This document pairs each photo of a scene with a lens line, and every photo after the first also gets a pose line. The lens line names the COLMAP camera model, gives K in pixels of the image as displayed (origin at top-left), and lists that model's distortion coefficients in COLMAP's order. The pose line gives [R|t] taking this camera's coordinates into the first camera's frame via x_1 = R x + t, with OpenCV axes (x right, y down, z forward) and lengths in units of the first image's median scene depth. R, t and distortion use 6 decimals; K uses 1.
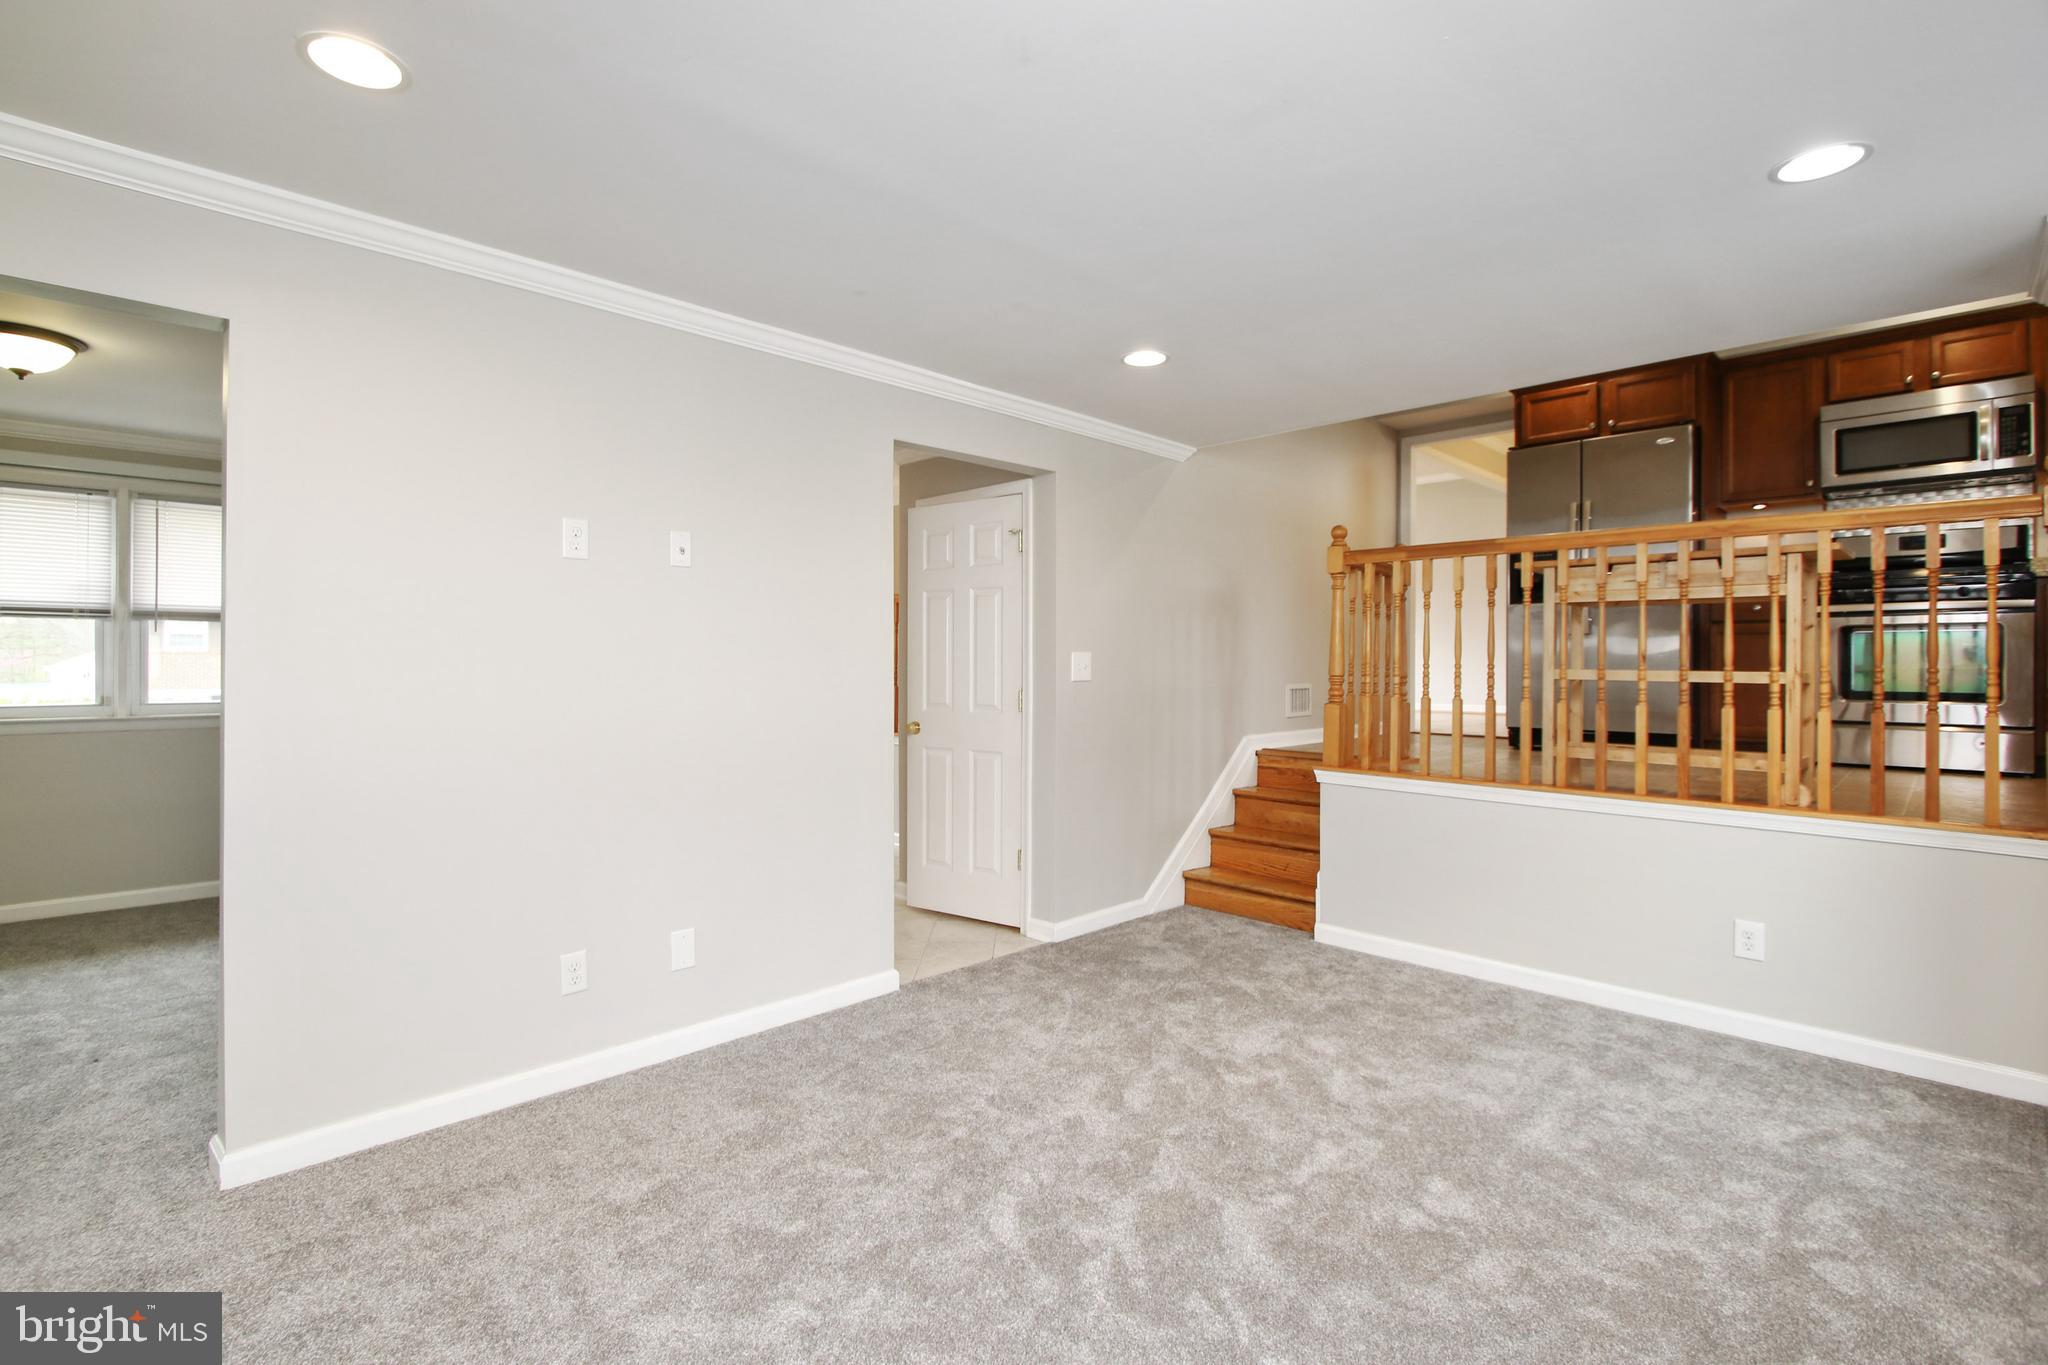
lens RADIAL K [[966.4, 0, 1025.7], [0, 966.4, 667.7], [0, 0, 1]] dist [-0.019305, 0.000417]
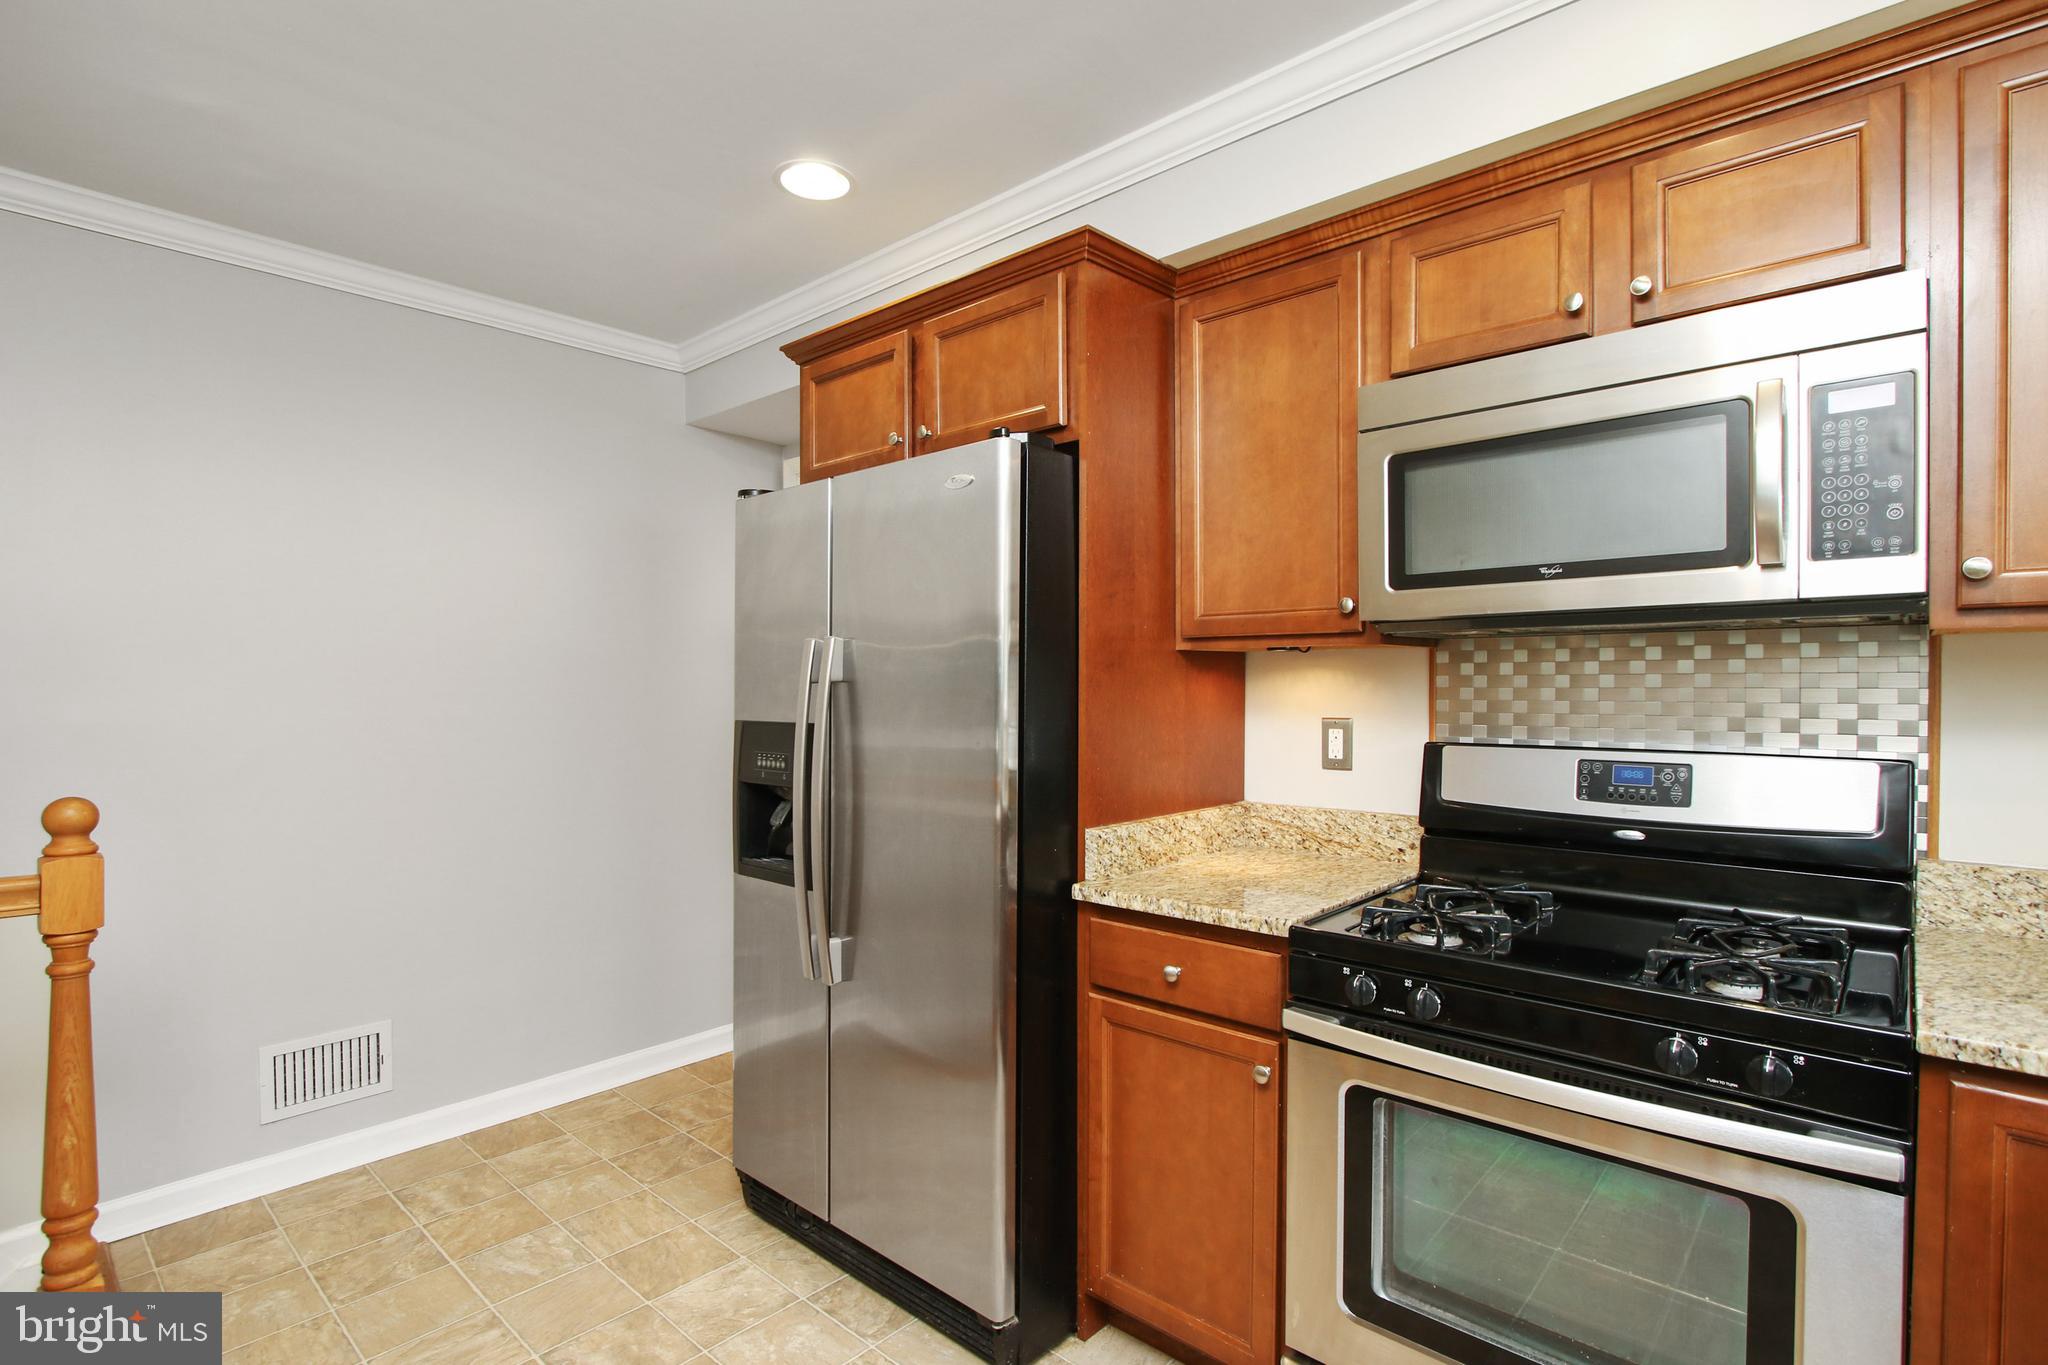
lens RADIAL K [[1008.9, 0, 1067.1], [0, 1008.9, 690.0], [0, 0, 1]] dist [-0.029261, -0.000640]
pose [[0.997665, -0.006373, 0.068001, 0.834833], [0.005635, 0.999923, 0.011044, -0.200265], [-0.068066, -0.010635, 0.997624, 0.763444]]
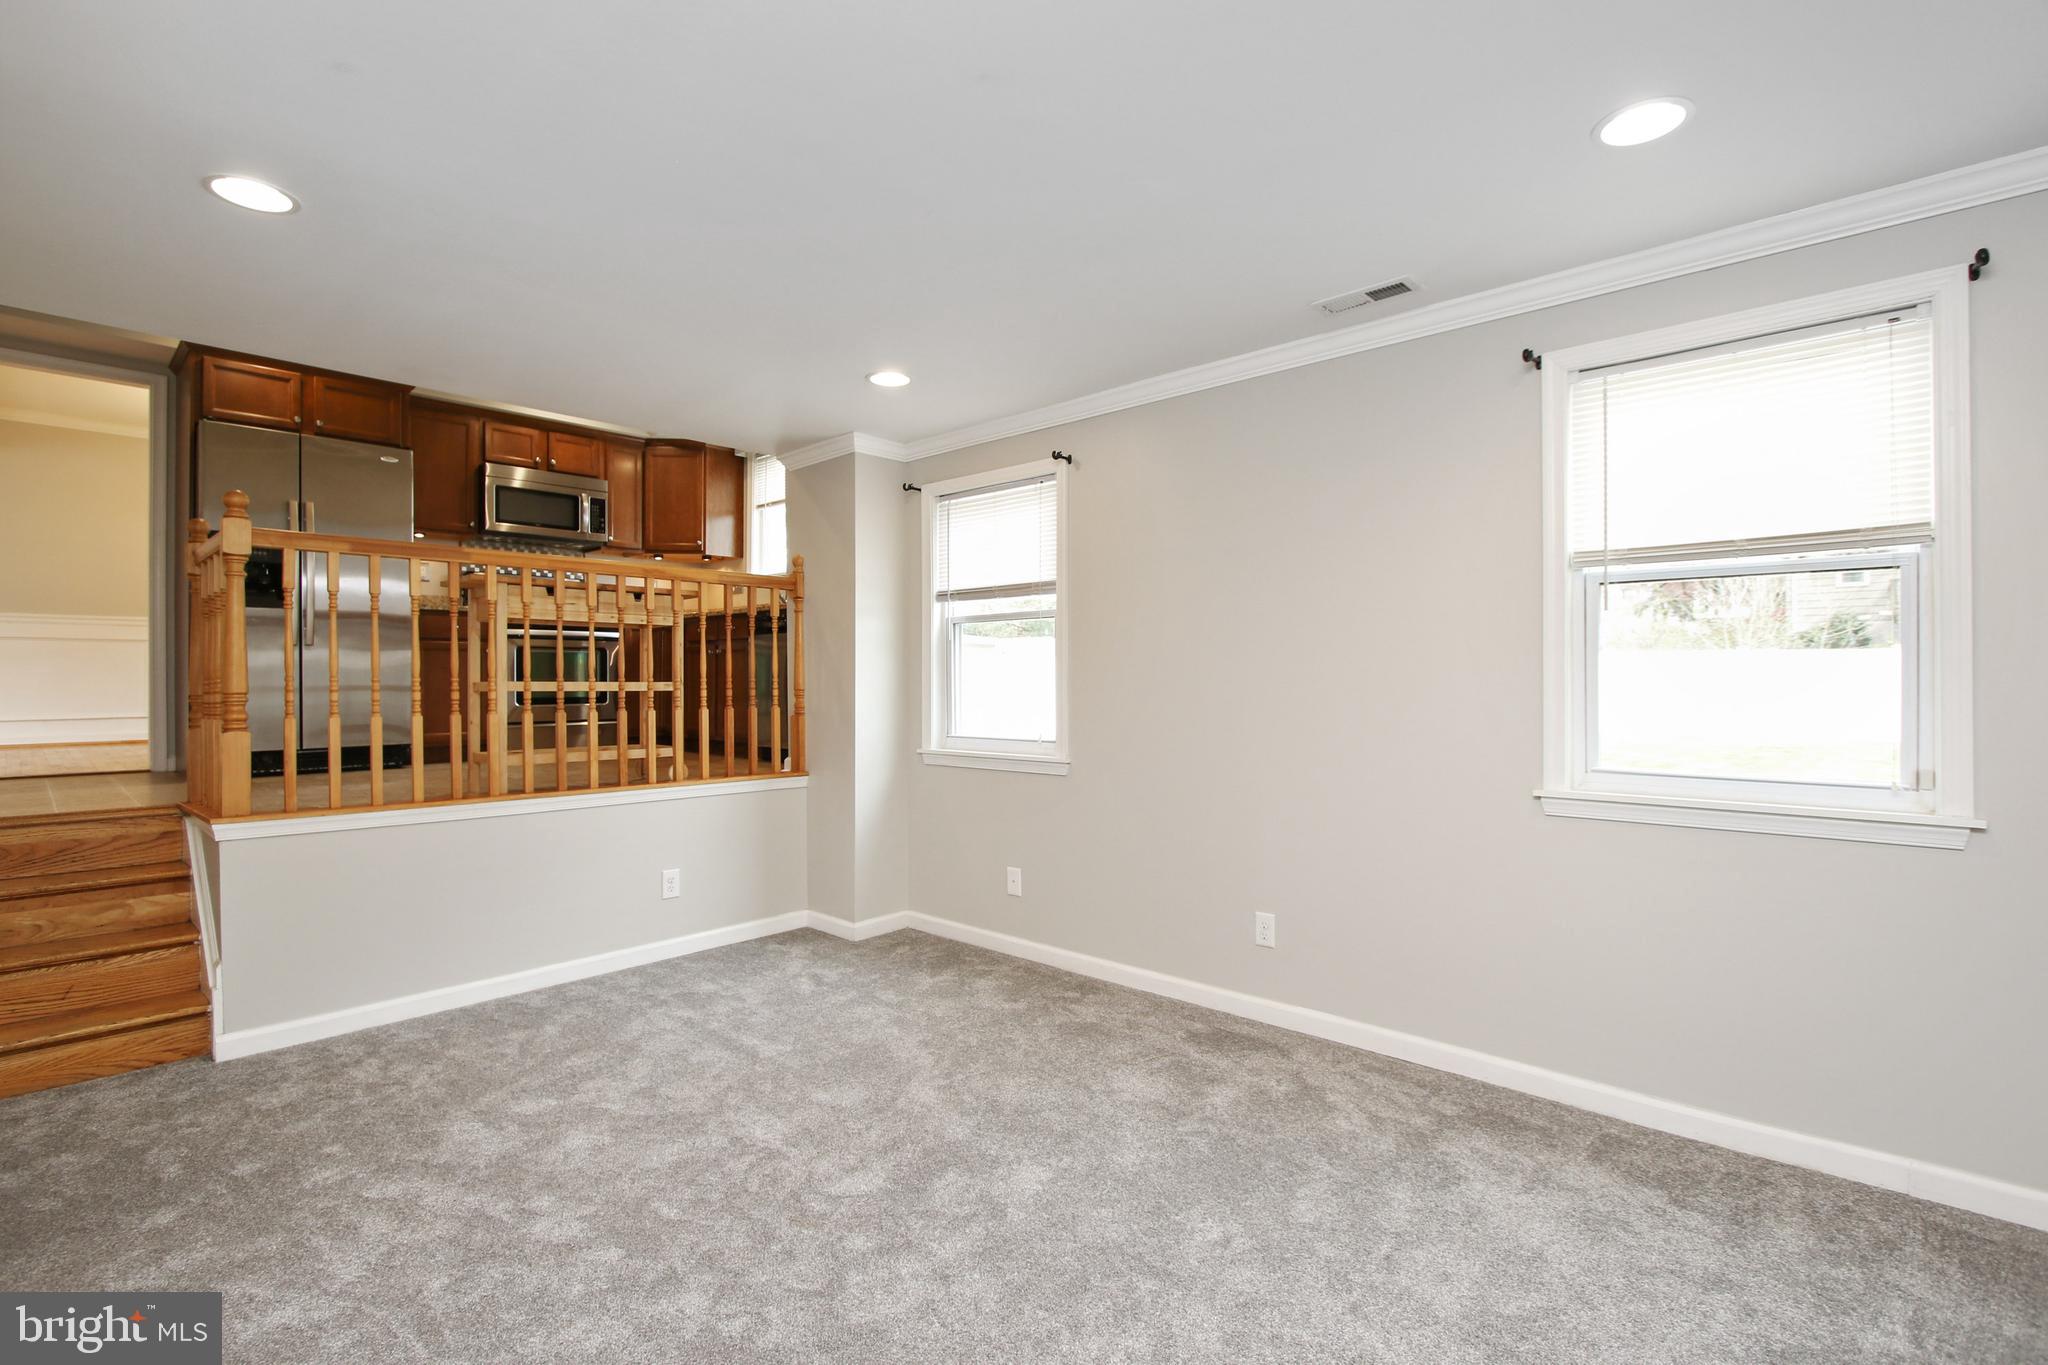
lens RADIAL K [[941.8, 0, 1022.3], [0, 941.8, 665.8], [0, 0, 1]] dist [-0.001780, 0.000246]
pose [[-0.056587, 0.007378, 0.998370, -0.466252], [0.006623, 0.999953, -0.007014, -0.004480], [-0.998376, 0.006215, -0.056633, 0.464932]]
